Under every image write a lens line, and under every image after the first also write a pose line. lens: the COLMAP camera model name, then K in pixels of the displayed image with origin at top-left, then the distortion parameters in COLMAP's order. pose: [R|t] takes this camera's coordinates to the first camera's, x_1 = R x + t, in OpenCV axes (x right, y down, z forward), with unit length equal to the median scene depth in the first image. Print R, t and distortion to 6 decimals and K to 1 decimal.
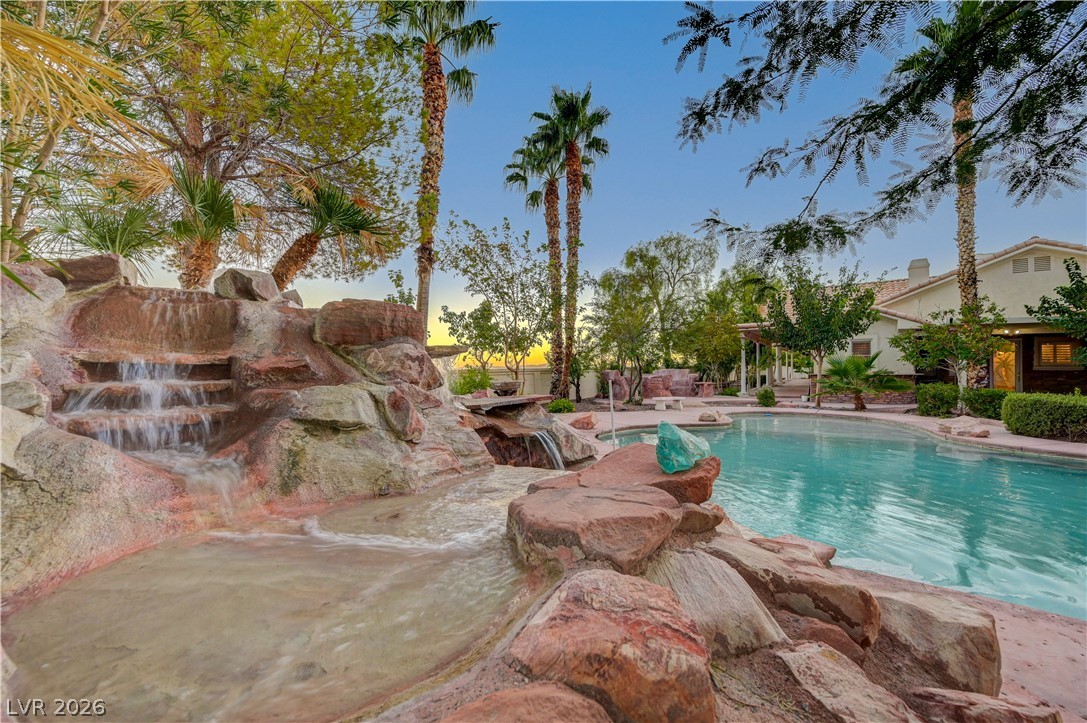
lens RADIAL K [[427.5, 0, 542.9], [0, 427.5, 363.6], [0, 0, 1]] dist [0.003871, 0.000086]
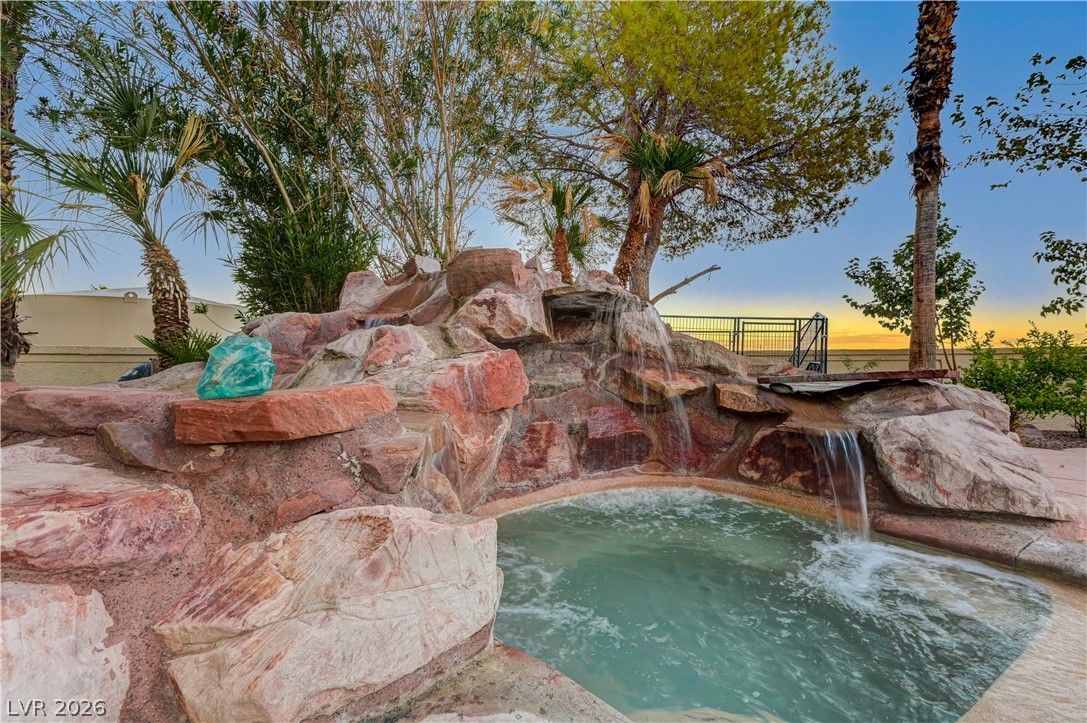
lens RADIAL K [[503.5, 0, 548.7], [0, 503.5, 361.3], [0, 0, 1]] dist [0.003259, 0.000266]
pose [[0.337988, 0.008051, -0.941116, 0.237368], [0.006396, 0.999921, 0.010851, 0.031709], [0.941129, -0.009687, 0.337909, 0.223154]]
